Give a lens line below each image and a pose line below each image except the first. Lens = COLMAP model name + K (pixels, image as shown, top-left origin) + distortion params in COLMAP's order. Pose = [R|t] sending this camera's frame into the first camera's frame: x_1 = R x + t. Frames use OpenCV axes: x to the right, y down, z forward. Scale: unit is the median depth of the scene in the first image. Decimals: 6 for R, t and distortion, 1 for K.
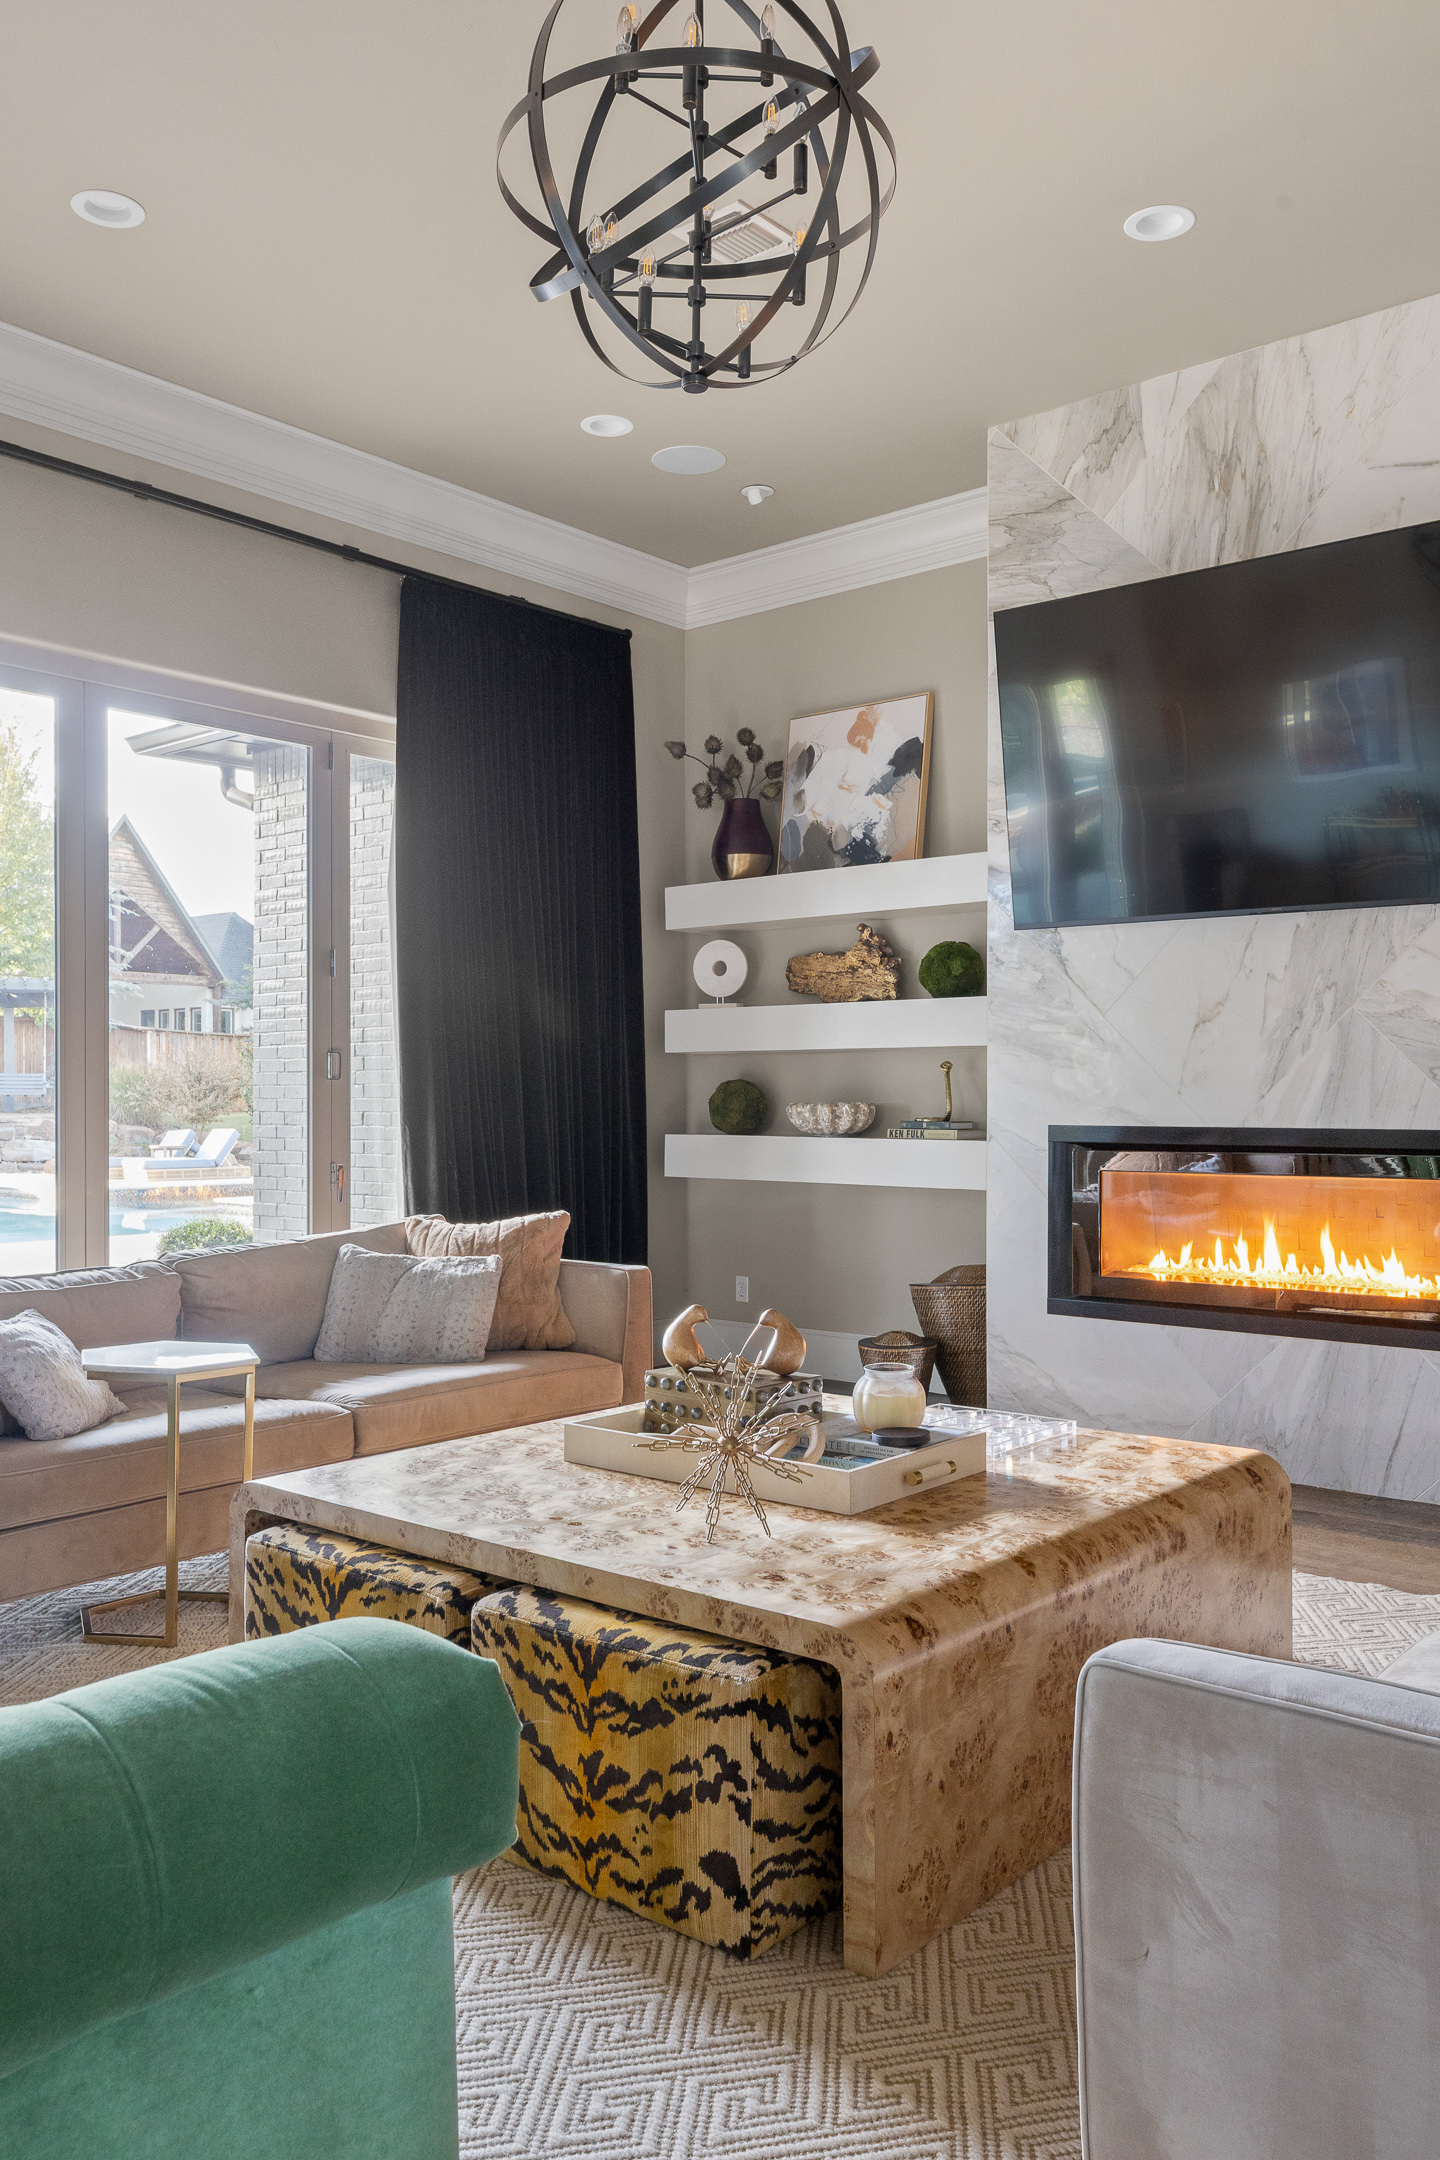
lens RADIAL K [[1670.9, 0, 721.0], [0, 1670.9, 1101.3], [0, 0, 1]] dist [0.009460, 0.001643]
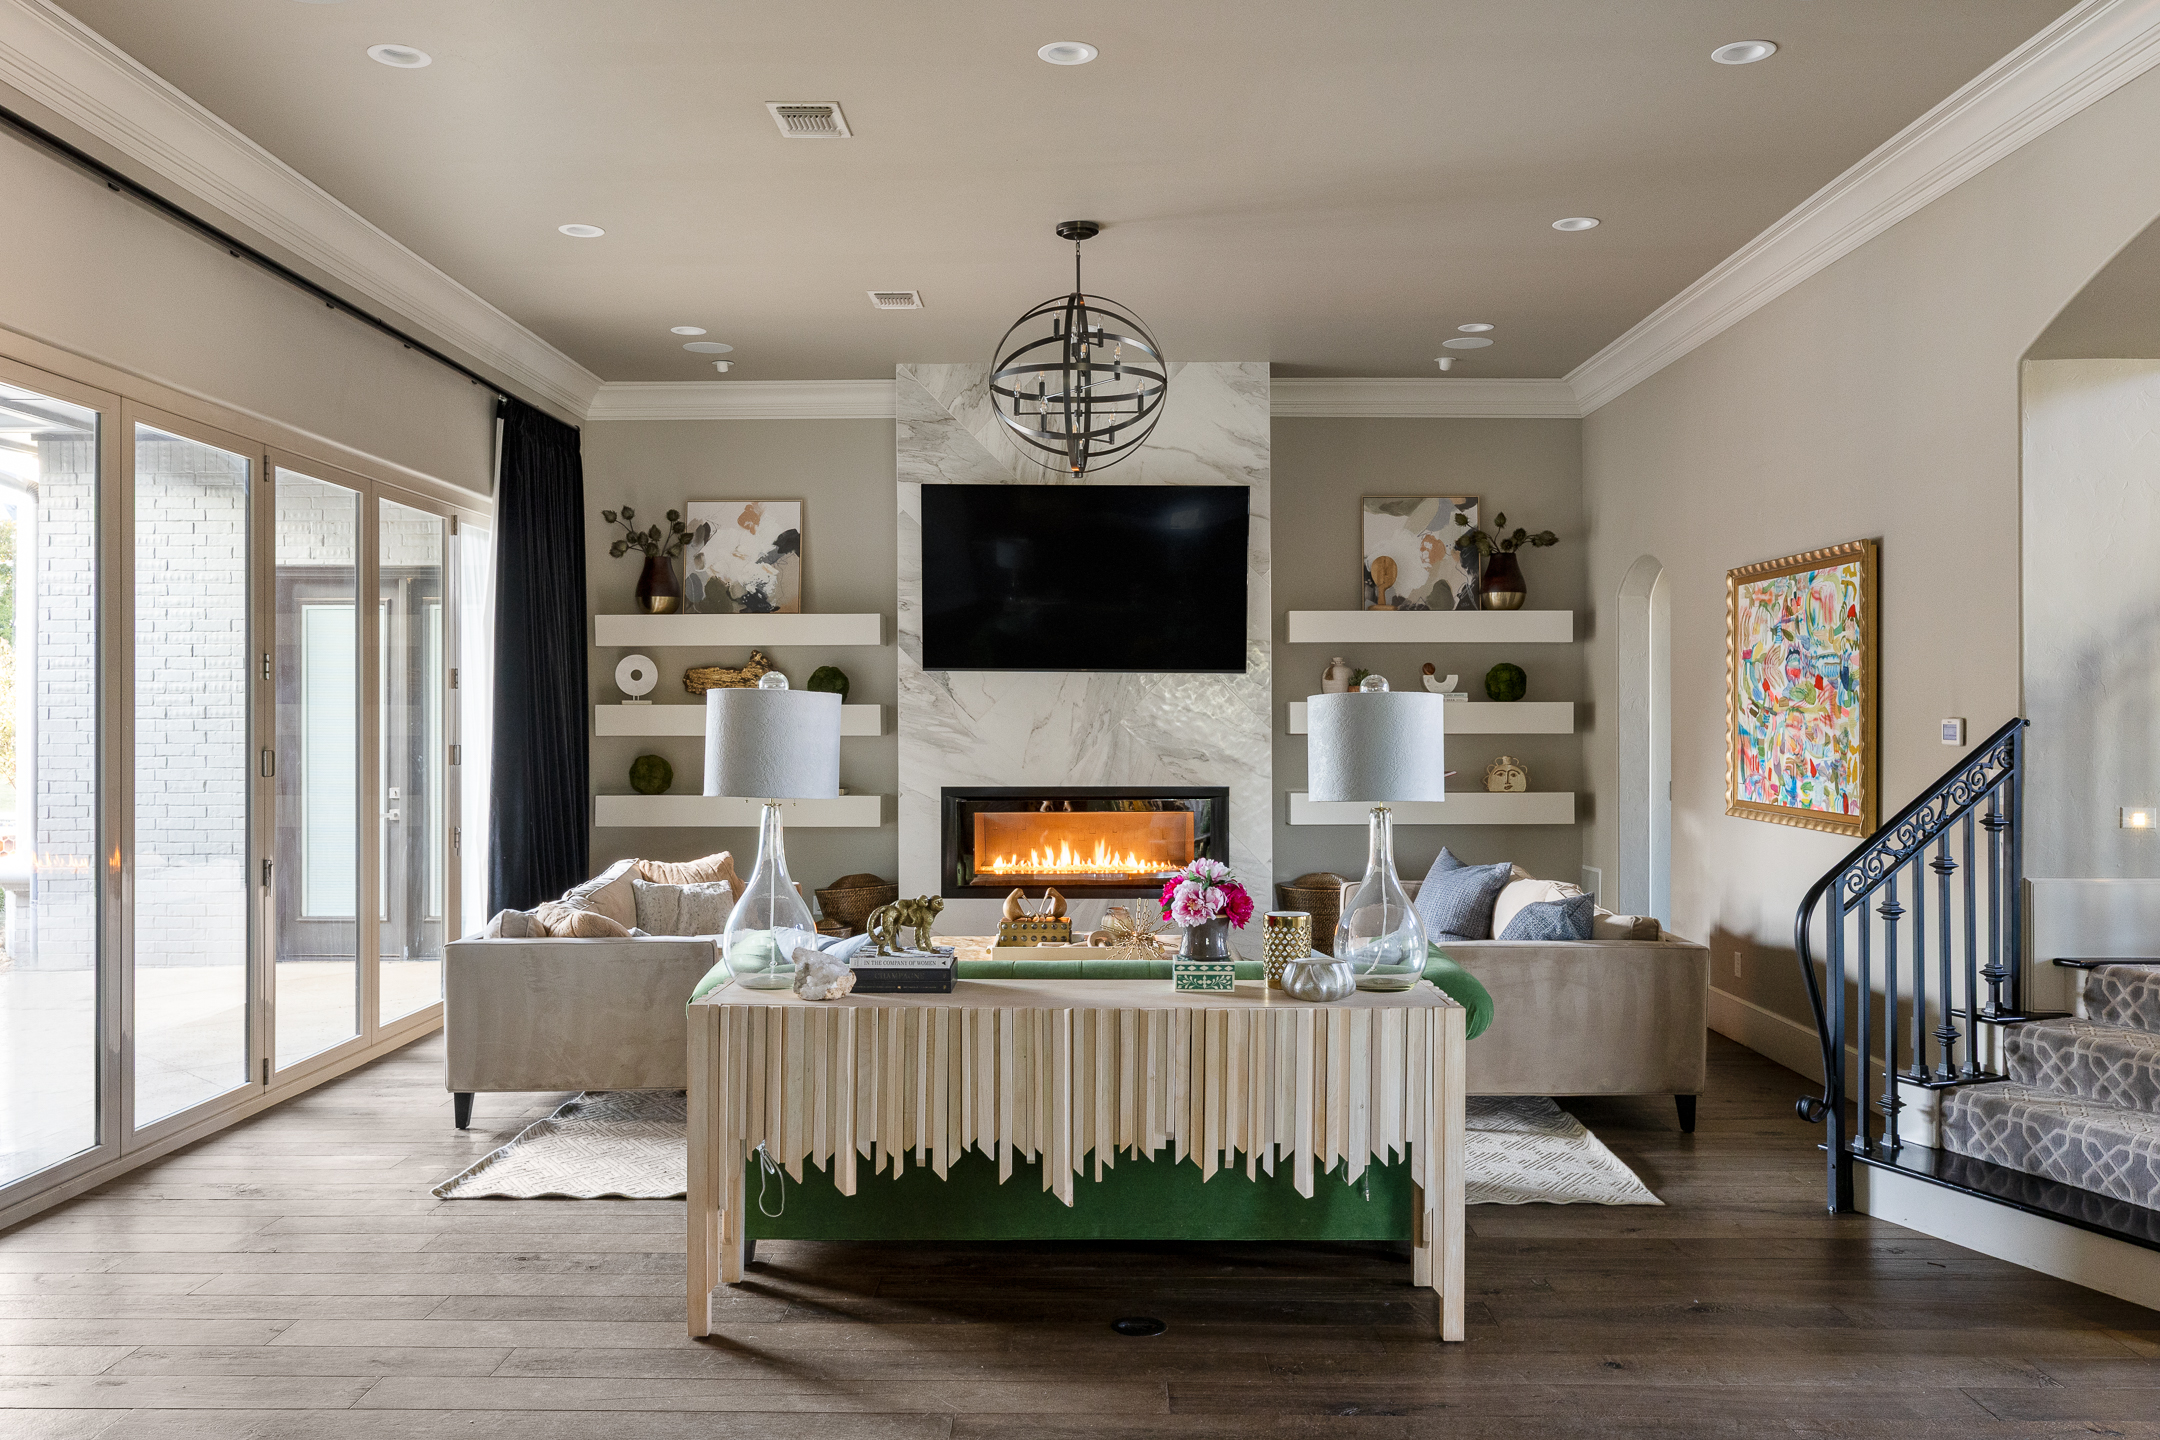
lens RADIAL K [[1670.9, 0, 1079.6], [0, 1670.9, 714.5], [0, 0, 1]] dist [0.009460, 0.001643]
pose [[0.780332, 0.002064, 0.625363, -0.615989], [0.003323, 0.999967, -0.007446, -0.037612], [-0.625357, 0.007889, 0.780299, -0.332186]]
